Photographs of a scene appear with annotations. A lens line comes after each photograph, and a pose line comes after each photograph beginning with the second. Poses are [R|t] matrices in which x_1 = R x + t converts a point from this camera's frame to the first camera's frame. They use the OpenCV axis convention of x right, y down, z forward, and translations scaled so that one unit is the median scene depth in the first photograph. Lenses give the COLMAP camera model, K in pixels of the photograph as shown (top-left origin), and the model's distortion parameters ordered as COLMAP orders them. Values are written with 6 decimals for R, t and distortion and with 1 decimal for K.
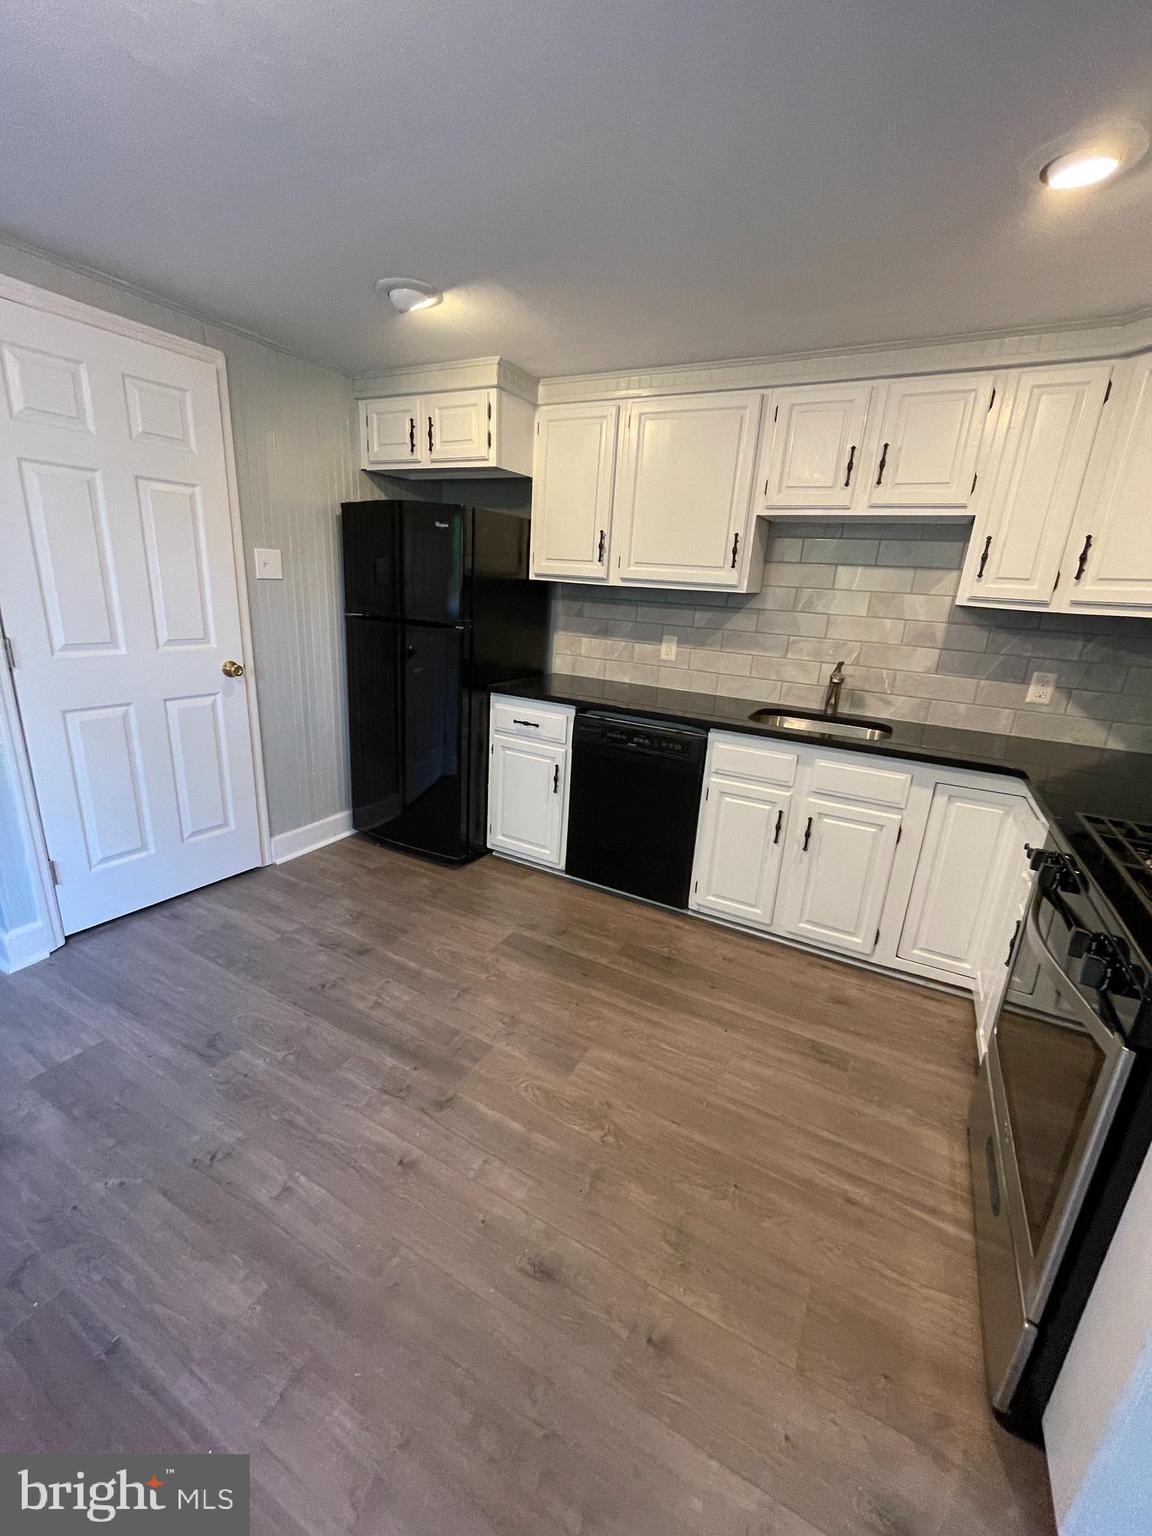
lens RADIAL K [[622.9, 0, 576.0], [0, 622.9, 768.0], [0, 0, 1]] dist [0.000213, 0.000575]
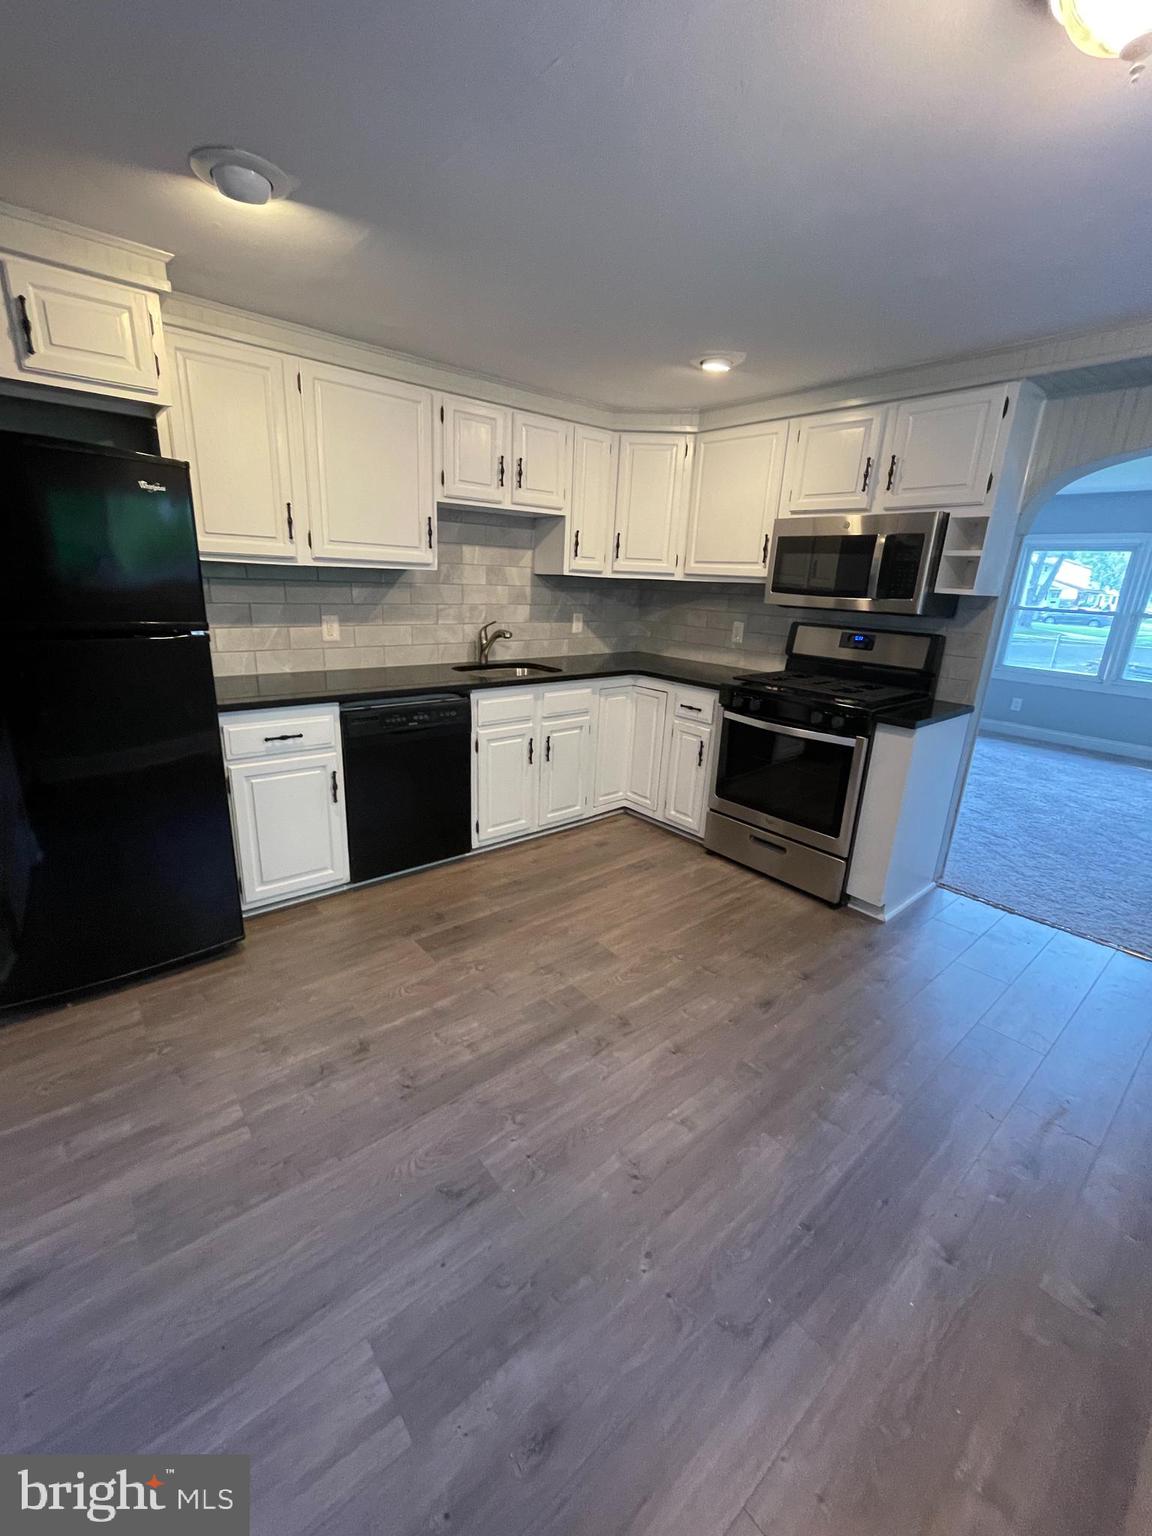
lens RADIAL K [[622.9, 0, 576.0], [0, 622.9, 768.0], [0, 0, 1]] dist [0.000213, 0.000575]
pose [[0.376081, -0.315610, 0.871179, -0.761250], [0.246632, 0.940382, 0.234212, -0.149631], [-0.893161, 0.126778, 0.431499, 0.337433]]
